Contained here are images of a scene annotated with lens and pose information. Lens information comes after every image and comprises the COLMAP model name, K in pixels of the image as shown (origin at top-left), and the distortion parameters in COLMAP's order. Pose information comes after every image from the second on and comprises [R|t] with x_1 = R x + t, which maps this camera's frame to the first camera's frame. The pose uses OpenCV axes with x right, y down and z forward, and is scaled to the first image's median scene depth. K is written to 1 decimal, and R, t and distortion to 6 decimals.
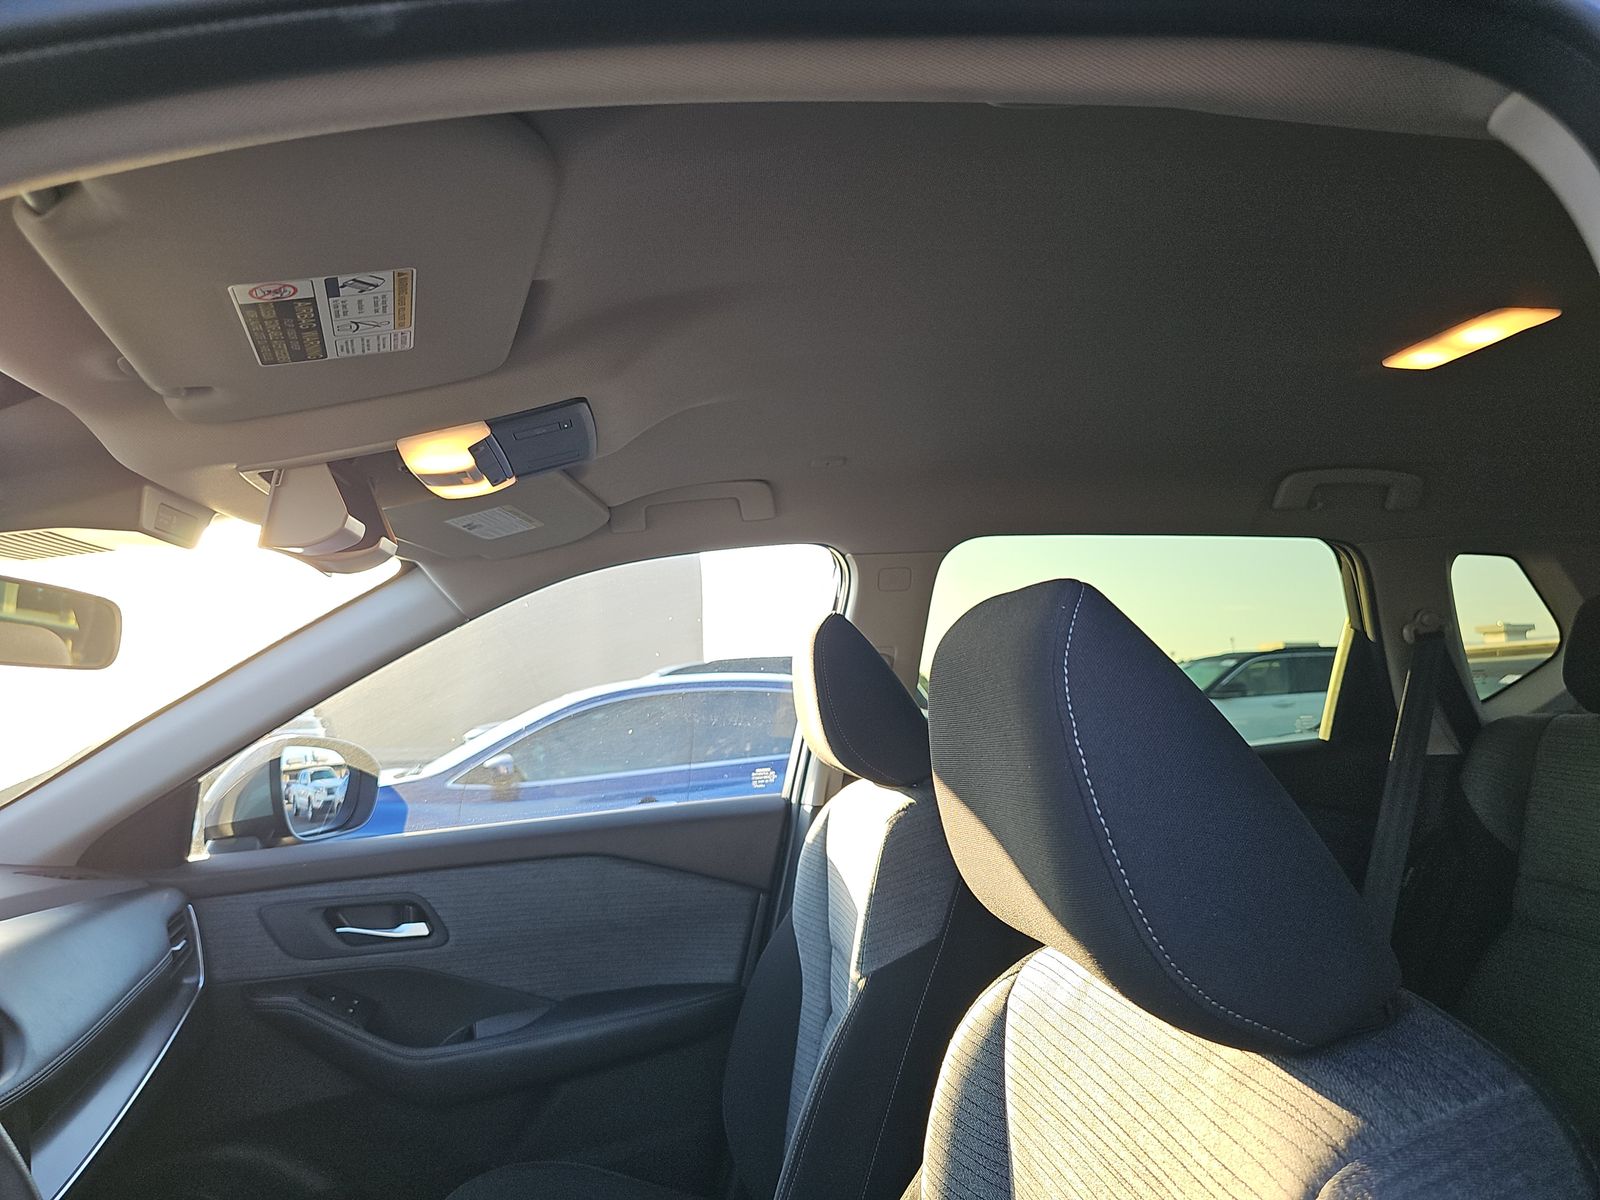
lens RADIAL K [[1039.0, 0, 796.0], [0, 1039.0, 607.4], [0, 0, 1]] dist [0.054923, -0.102032]
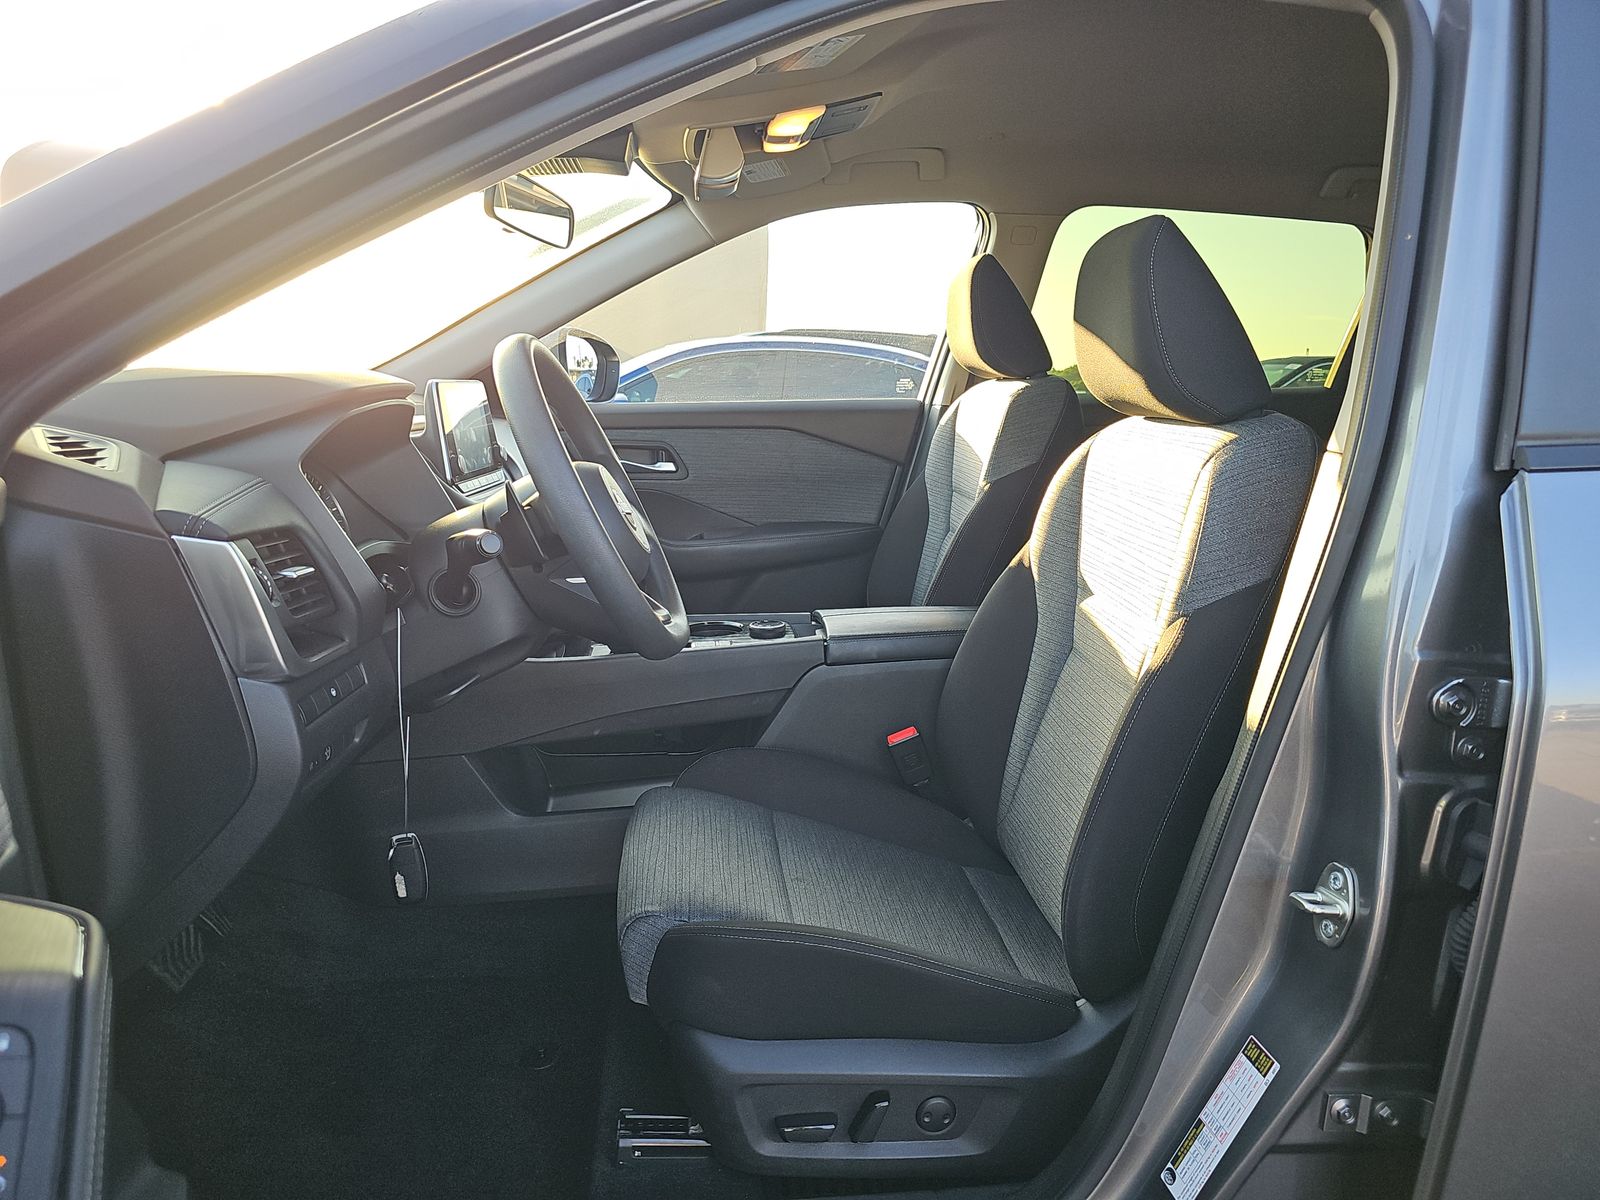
lens RADIAL K [[1039.0, 0, 796.0], [0, 1039.0, 607.4], [0, 0, 1]] dist [0.054923, -0.102032]
pose [[0.996537, 0.075876, -0.034008, -0.116709], [-0.062606, 0.953866, 0.293632, 0.054162], [0.054718, -0.290486, 0.955314, -0.447846]]
